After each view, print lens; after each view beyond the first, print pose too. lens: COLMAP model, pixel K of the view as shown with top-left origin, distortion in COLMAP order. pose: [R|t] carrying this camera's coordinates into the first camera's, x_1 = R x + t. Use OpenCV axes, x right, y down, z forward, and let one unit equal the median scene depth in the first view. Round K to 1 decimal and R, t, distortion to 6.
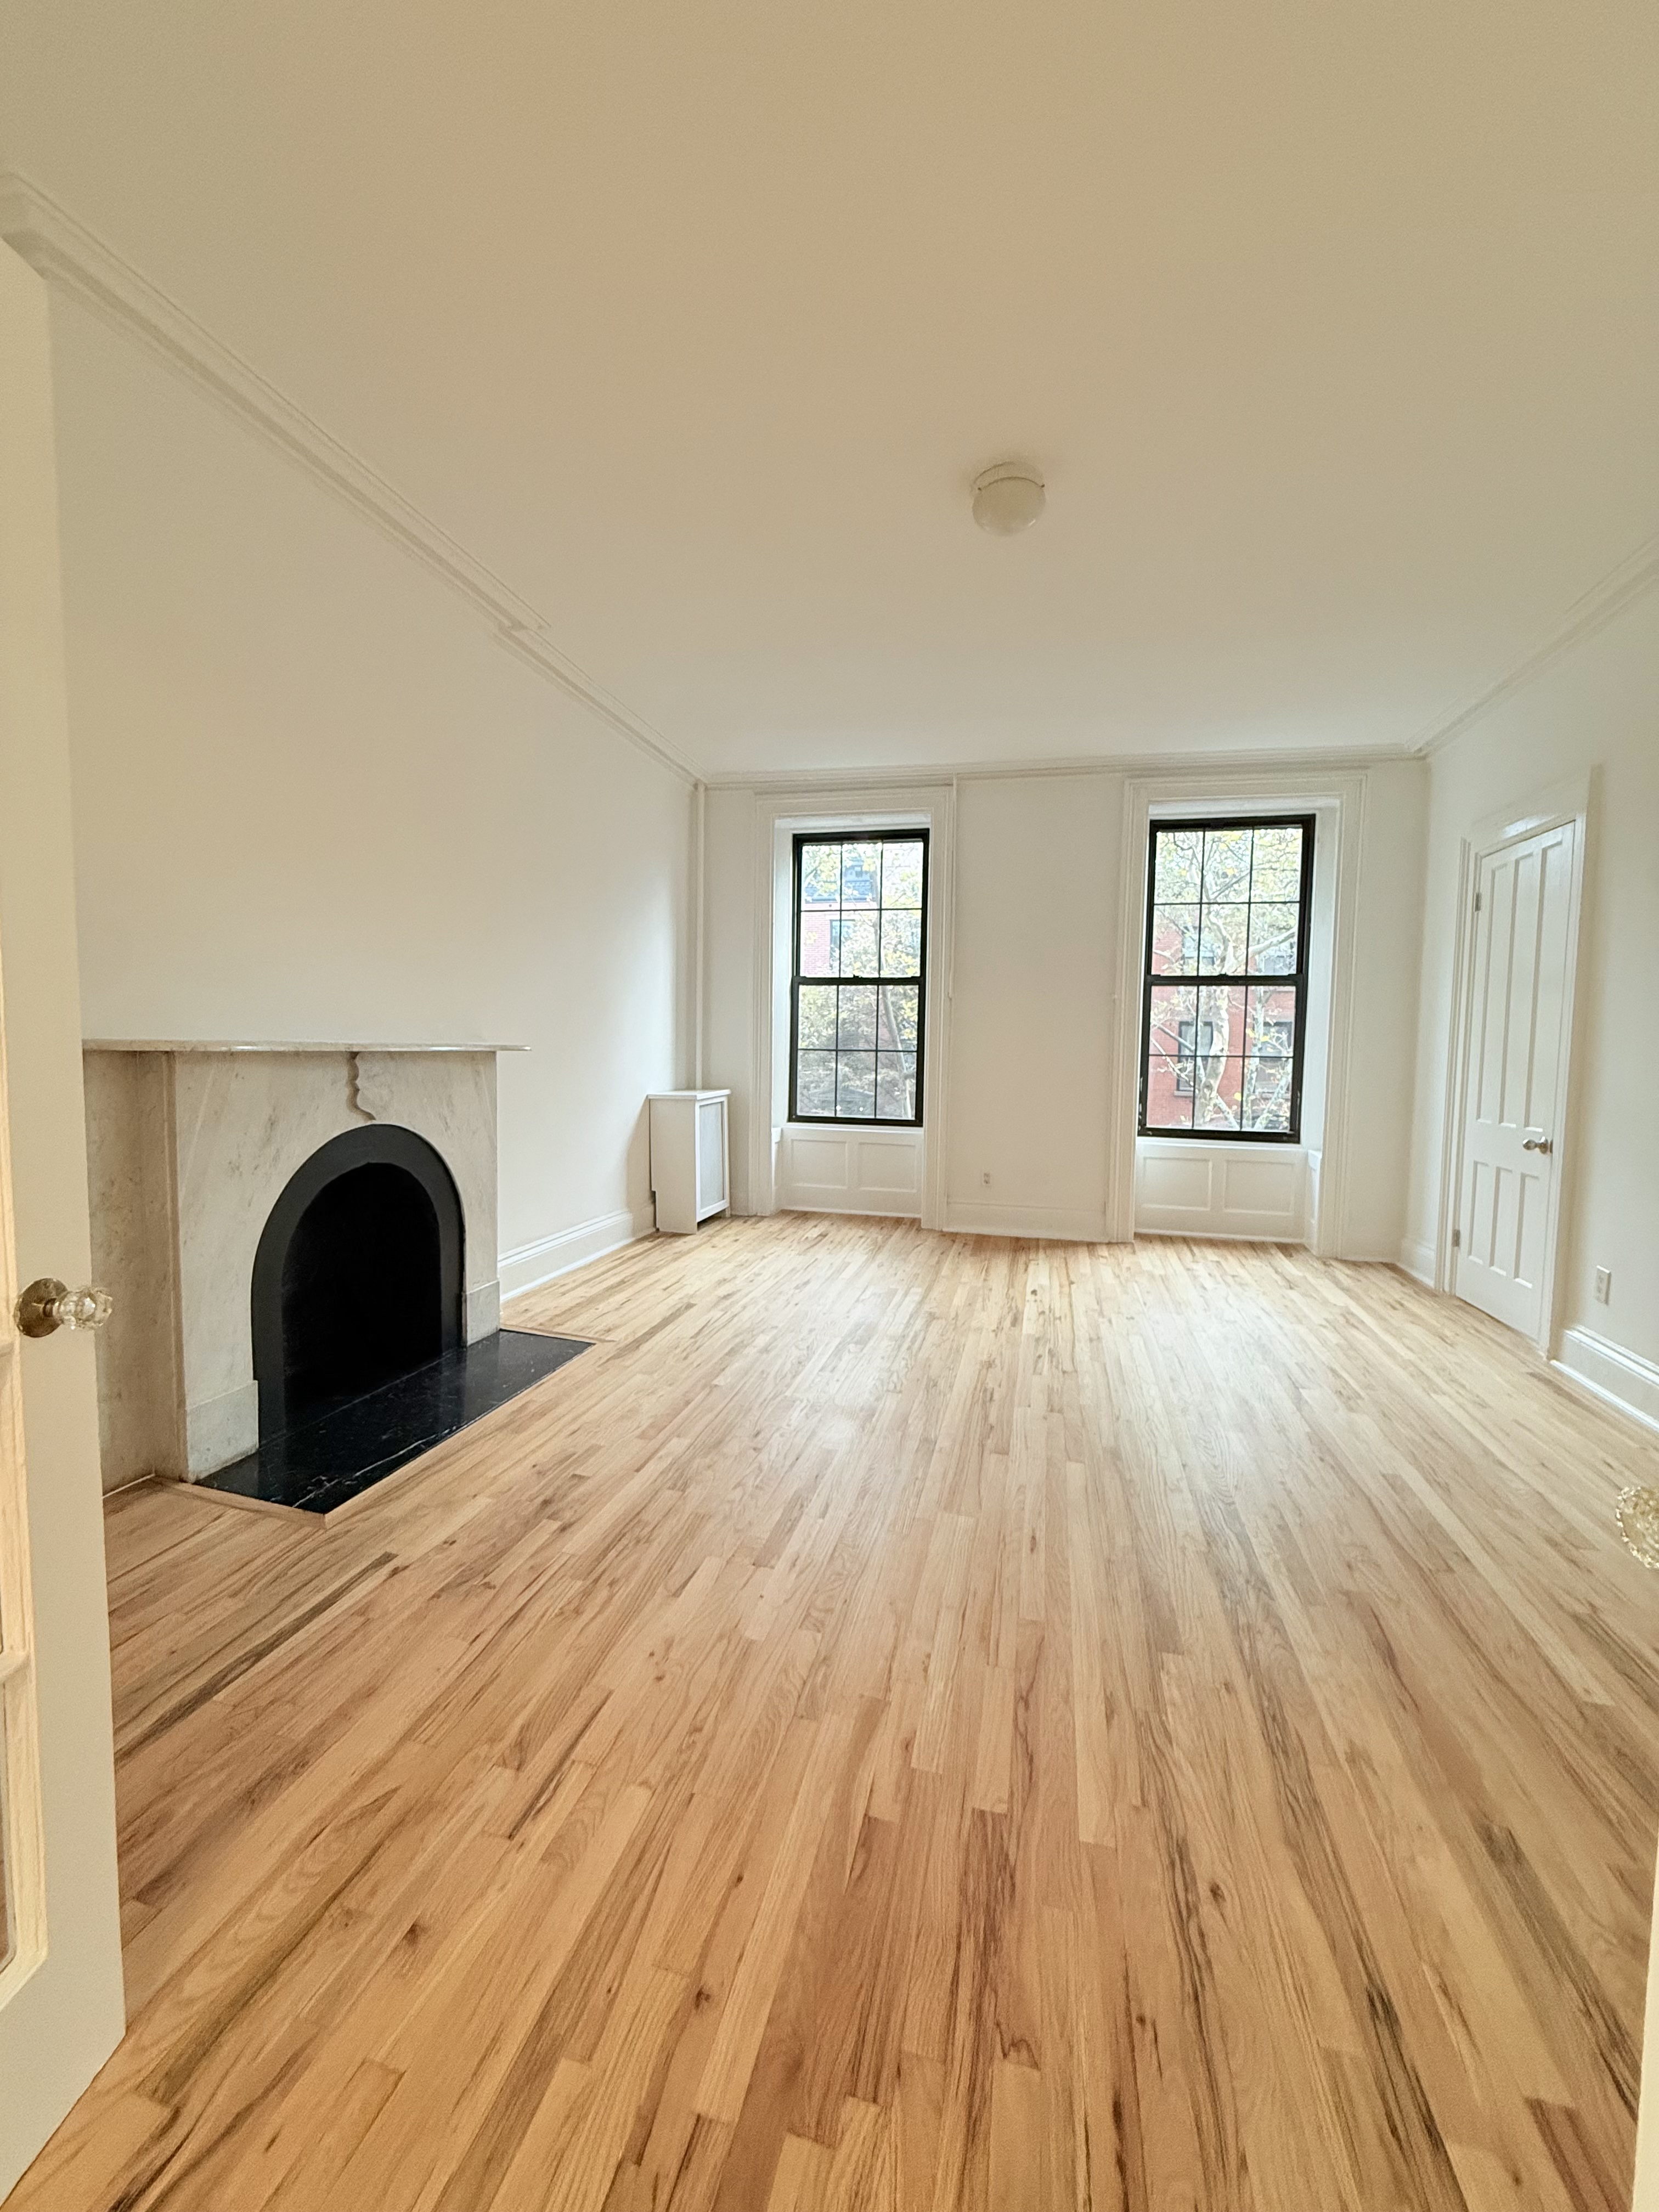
lens RADIAL K [[881.5, 0, 832.5], [0, 881.5, 1101.7], [0, 0, 1]] dist [-0.002261, 0.000739]
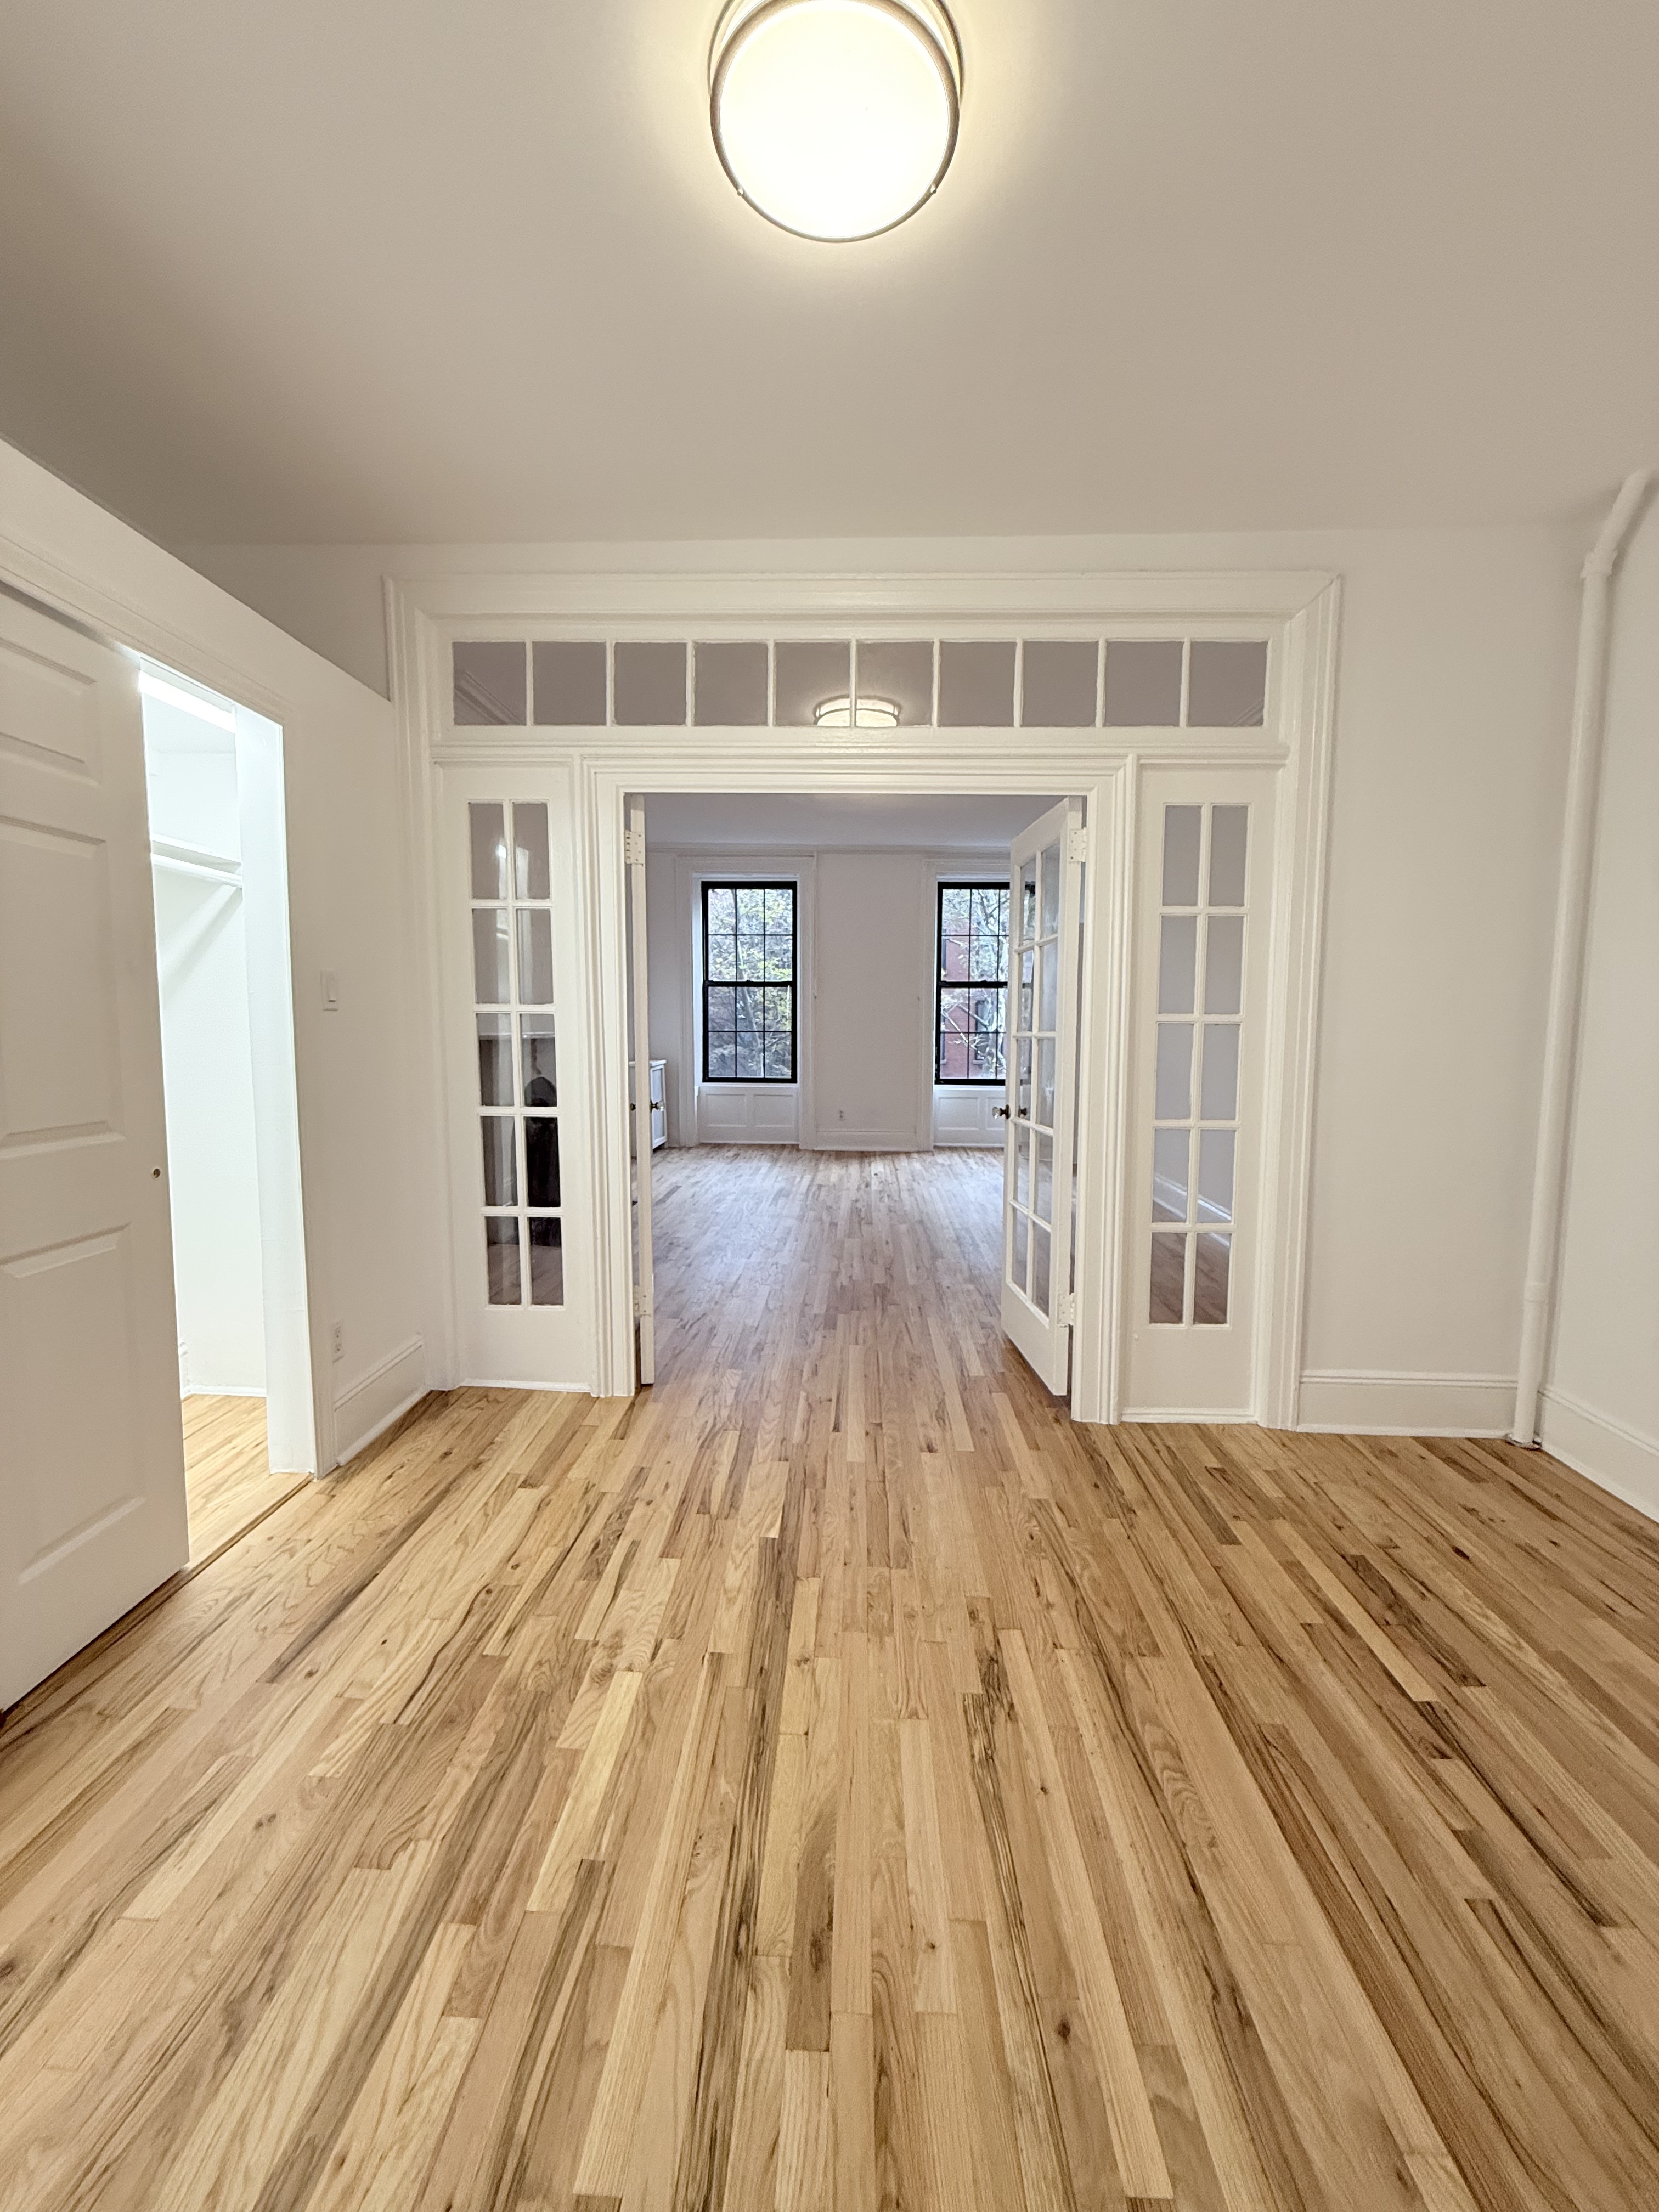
lens RADIAL K [[881.5, 0, 831.1], [0, 881.5, 1101.4], [0, 0, 1]] dist [-0.002261, 0.000739]
pose [[0.979388, -0.030558, 0.199663, -0.255148], [0.025251, 0.999258, 0.029072, 0.033648], [-0.200404, -0.023431, 0.979433, -0.859290]]
